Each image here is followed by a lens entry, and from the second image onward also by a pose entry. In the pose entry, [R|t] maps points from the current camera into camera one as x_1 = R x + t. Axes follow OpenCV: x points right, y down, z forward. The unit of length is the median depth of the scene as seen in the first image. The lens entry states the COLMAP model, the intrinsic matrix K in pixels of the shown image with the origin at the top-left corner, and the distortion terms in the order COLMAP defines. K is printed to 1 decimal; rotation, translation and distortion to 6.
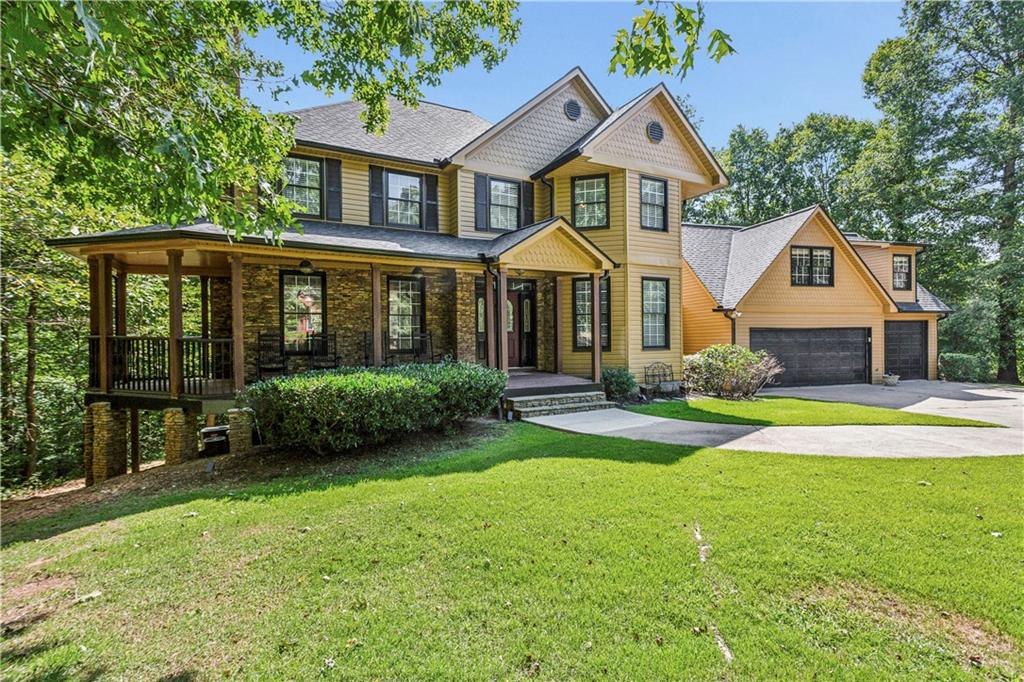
lens RADIAL K [[501.4, 0, 511.8], [0, 501.4, 343.4], [0, 0, 1]] dist [-0.001807, 0.000664]
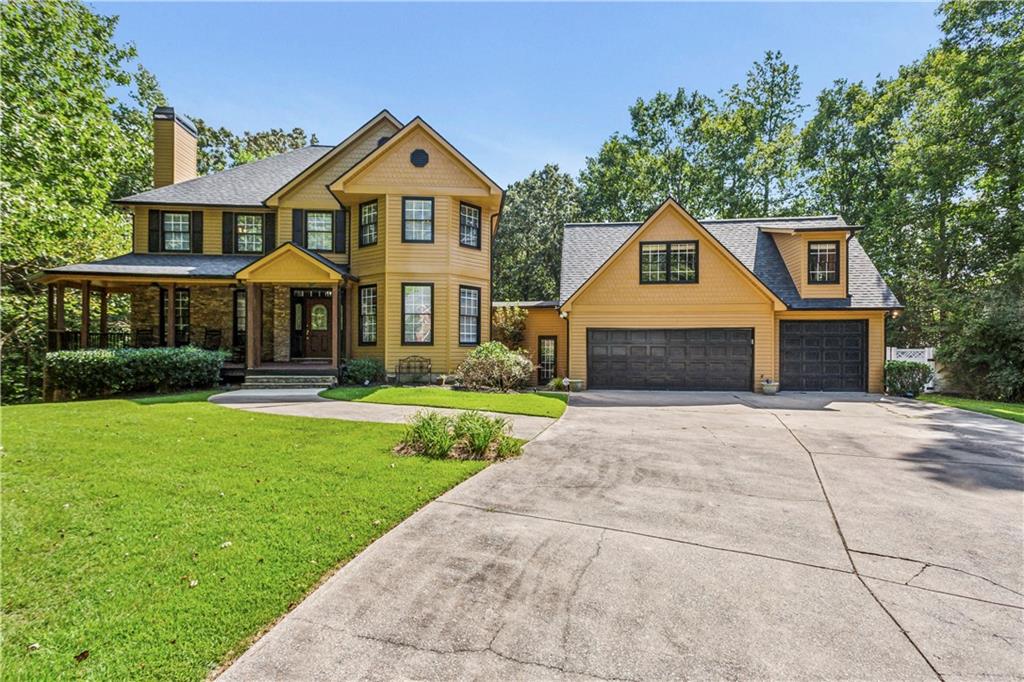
lens RADIAL K [[501.4, 0, 509.4], [0, 501.4, 341.0], [0, 0, 1]] dist [-0.001807, 0.000664]
pose [[0.910754, 0.014042, -0.412710, 0.950656], [-0.017350, 0.999840, -0.004270, 0.002754], [0.412584, 0.011050, 0.910852, 0.033300]]
